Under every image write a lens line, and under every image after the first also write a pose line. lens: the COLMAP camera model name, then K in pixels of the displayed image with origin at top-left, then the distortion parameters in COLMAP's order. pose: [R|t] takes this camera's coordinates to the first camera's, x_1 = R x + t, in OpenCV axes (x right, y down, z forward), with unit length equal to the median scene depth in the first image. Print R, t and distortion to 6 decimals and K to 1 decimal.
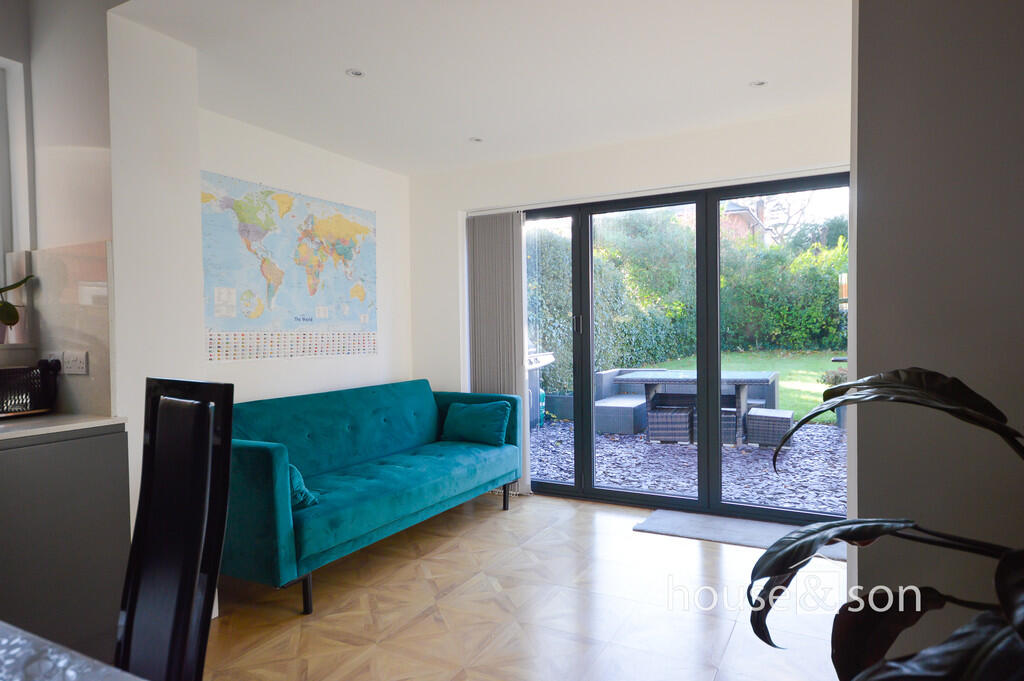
lens RADIAL K [[624.9, 0, 512.0], [0, 624.9, 340.5], [0, 0, 1]] dist [0.000639, 0.000081]
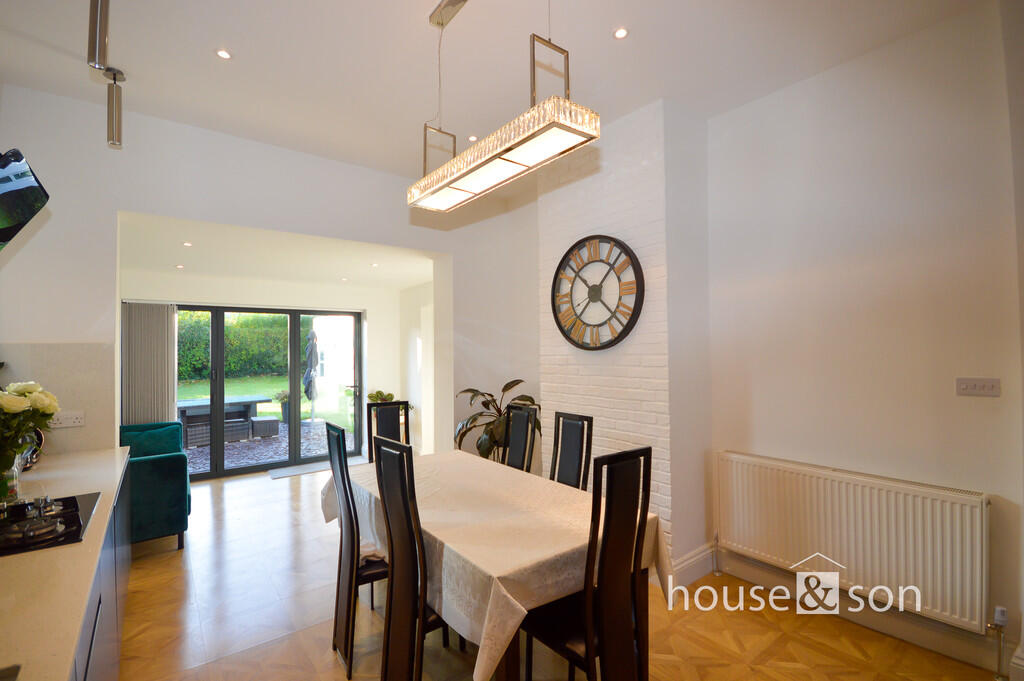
lens RADIAL K [[461.3, 0, 512.0], [0, 461.3, 340.5], [0, 0, 1]] dist [0.017724, -0.010090]
pose [[0.401598, 0.026733, 0.915426, -0.521352], [0.025524, 0.998859, -0.040366, -0.034389], [-0.915460, 0.039576, 0.400457, -0.182487]]
